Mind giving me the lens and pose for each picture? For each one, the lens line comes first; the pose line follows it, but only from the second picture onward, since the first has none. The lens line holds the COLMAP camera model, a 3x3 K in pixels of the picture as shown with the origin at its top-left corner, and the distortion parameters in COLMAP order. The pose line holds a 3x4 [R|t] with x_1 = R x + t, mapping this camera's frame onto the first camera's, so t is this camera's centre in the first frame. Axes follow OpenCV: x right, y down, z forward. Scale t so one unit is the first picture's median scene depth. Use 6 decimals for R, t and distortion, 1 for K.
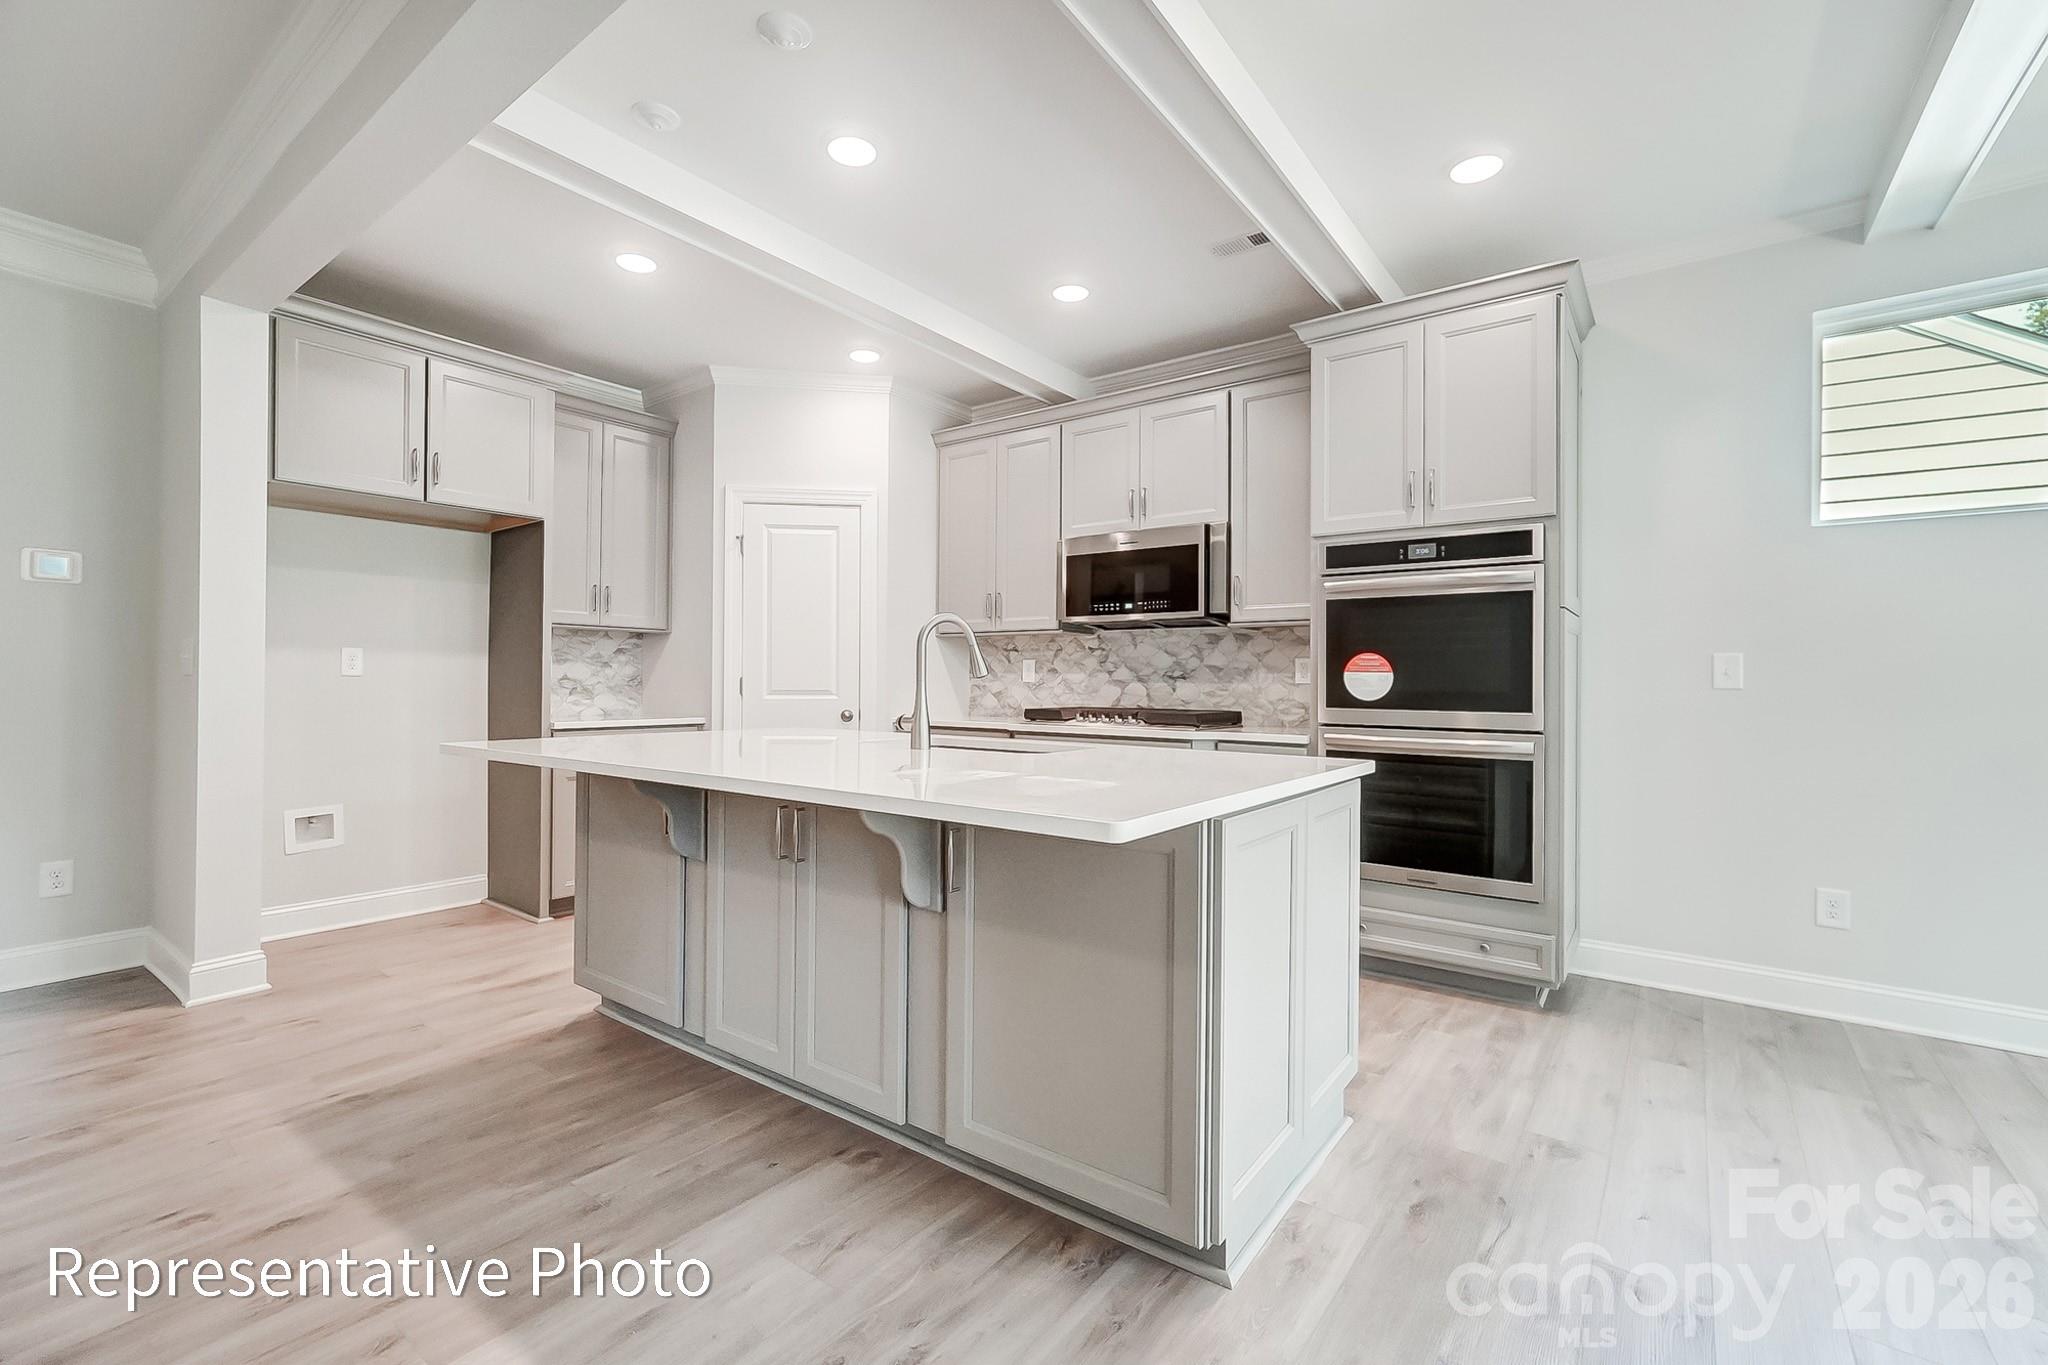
lens RADIAL K [[872.0, 0, 1007.4], [0, 872.0, 675.3], [0, 0, 1]] dist [-0.001228, 0.000091]
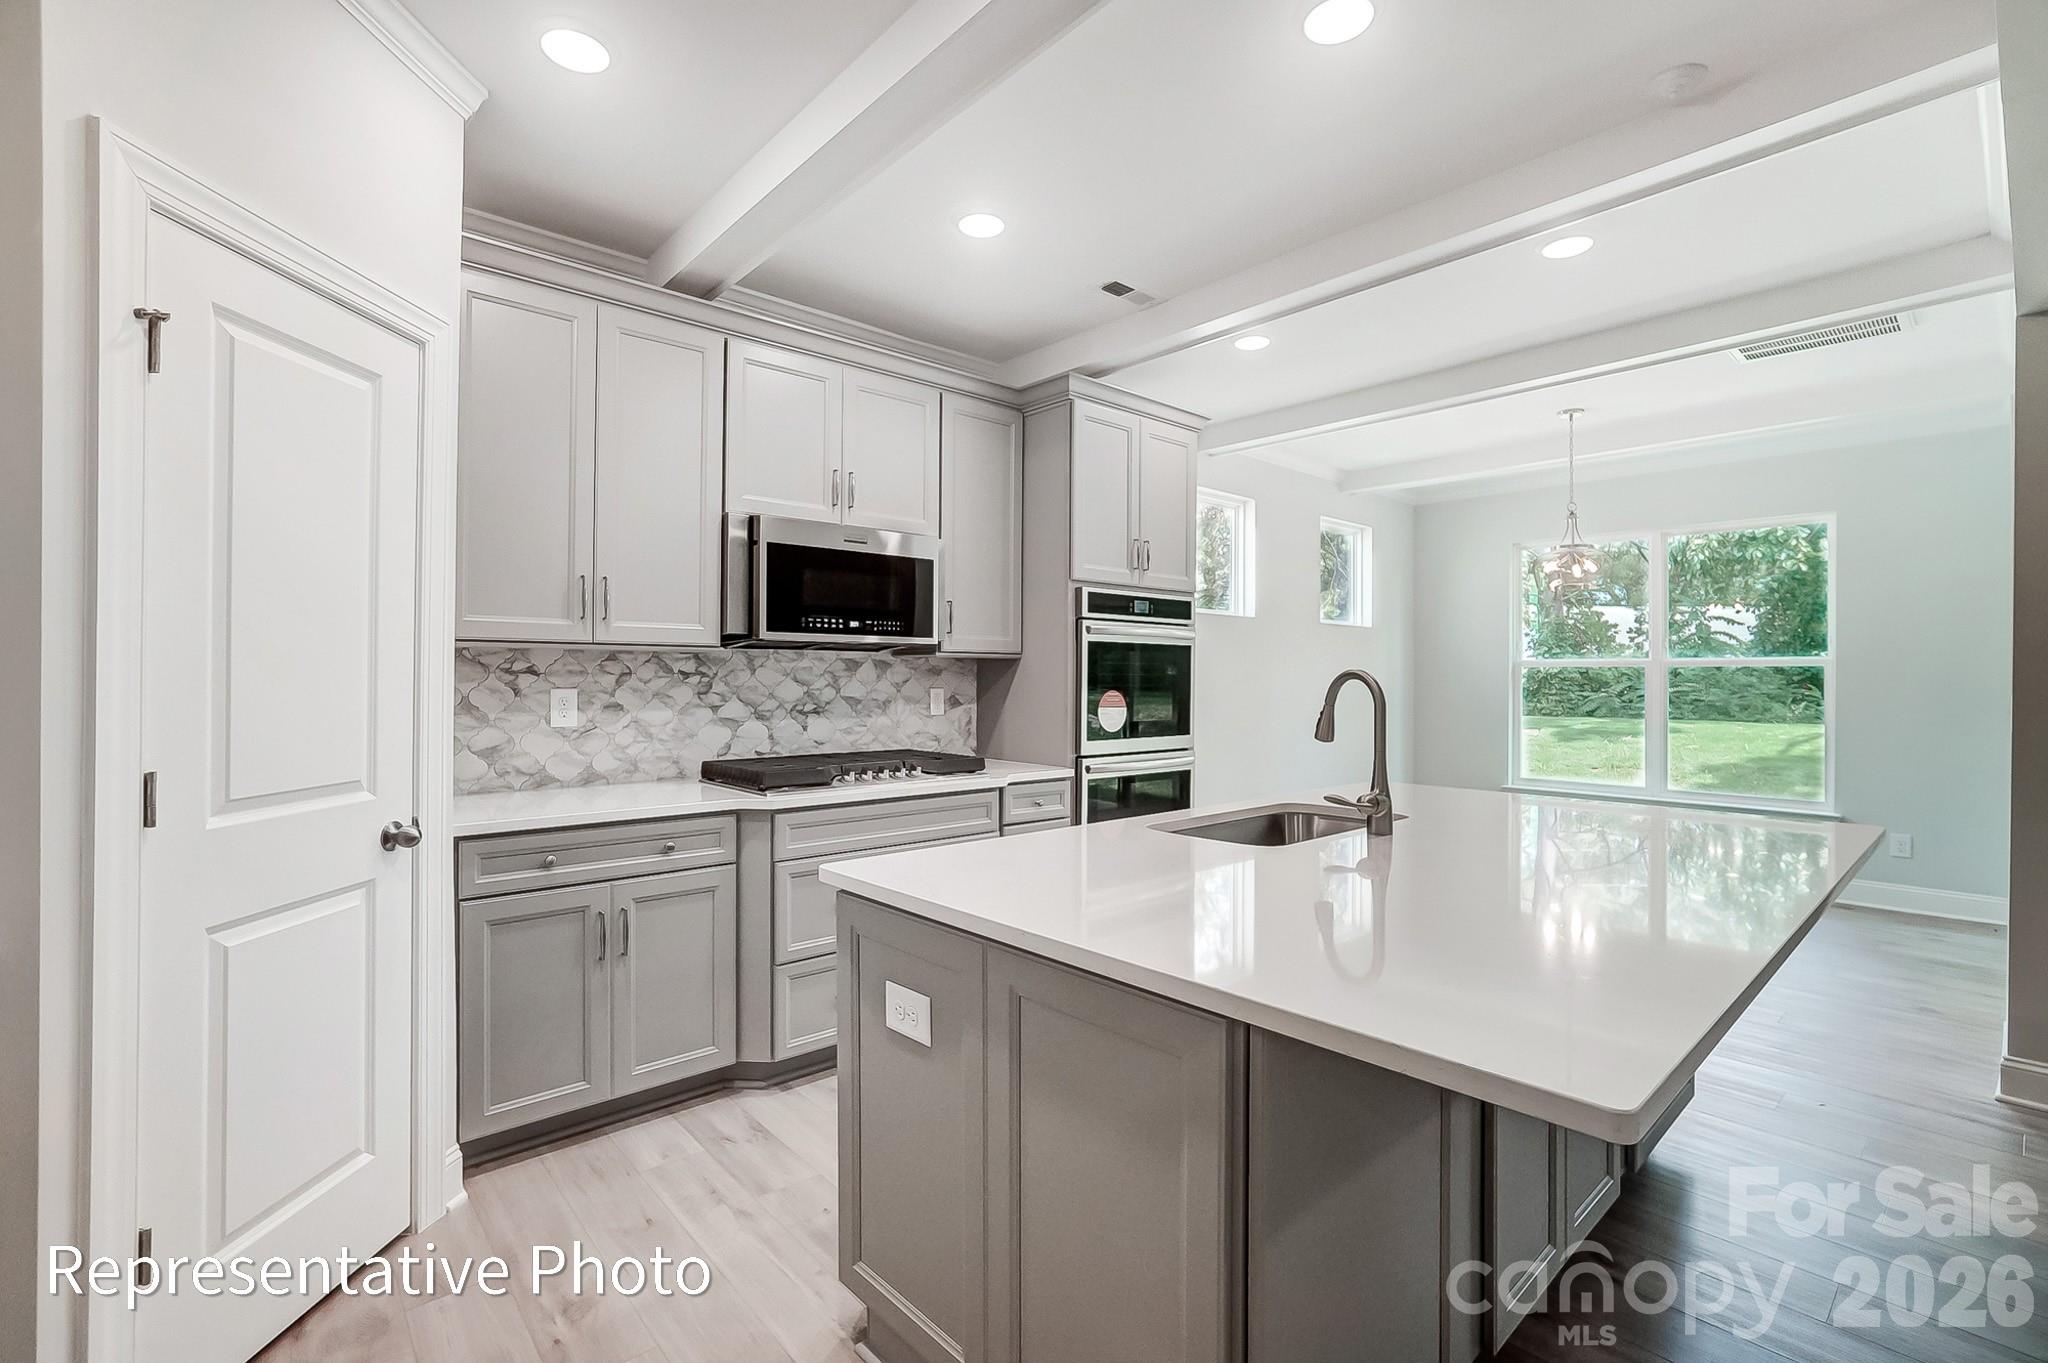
lens RADIAL K [[910.3, 0, 1002.0], [0, 910.3, 671.8], [0, 0, 1]] dist [-0.018998, 0.008912]
pose [[0.209956, -0.000315, 0.977711, -0.605668], [-0.009271, 0.999954, 0.002313, -0.039973], [-0.977667, -0.009550, 0.209943, 0.695089]]
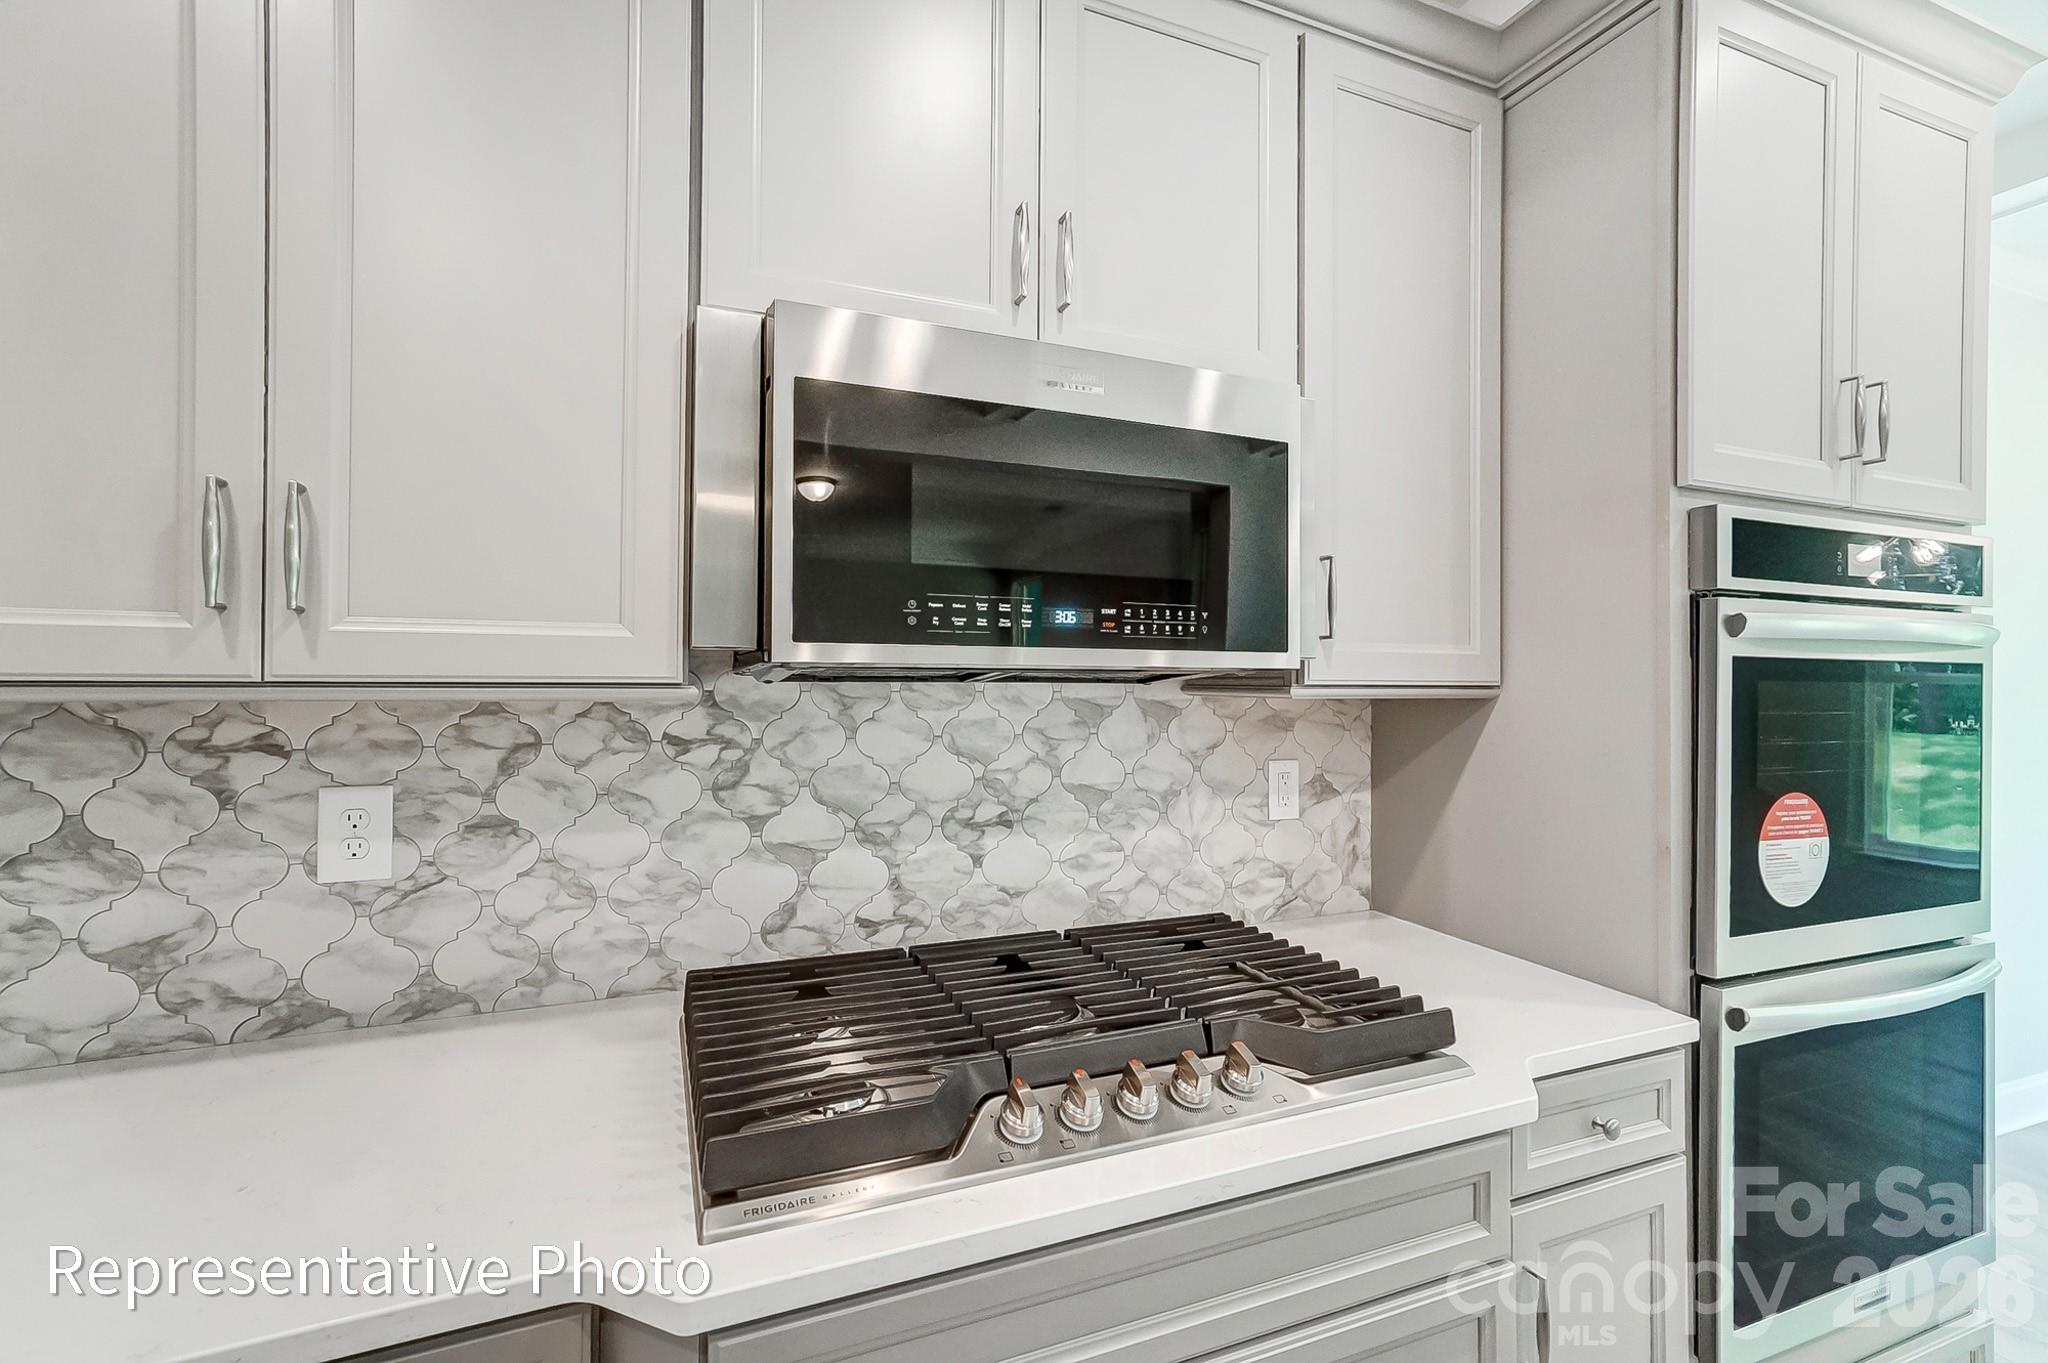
lens RADIAL K [[893.0, 0, 1009.9], [0, 893.0, 673.3], [0, 0, 1]] dist [-0.020675, 0.016251]
pose [[0.516222, 0.001287, 0.856454, -0.108395], [-0.009839, 0.999942, 0.004428, -0.061987], [-0.856398, -0.010713, 0.516205, 0.857977]]
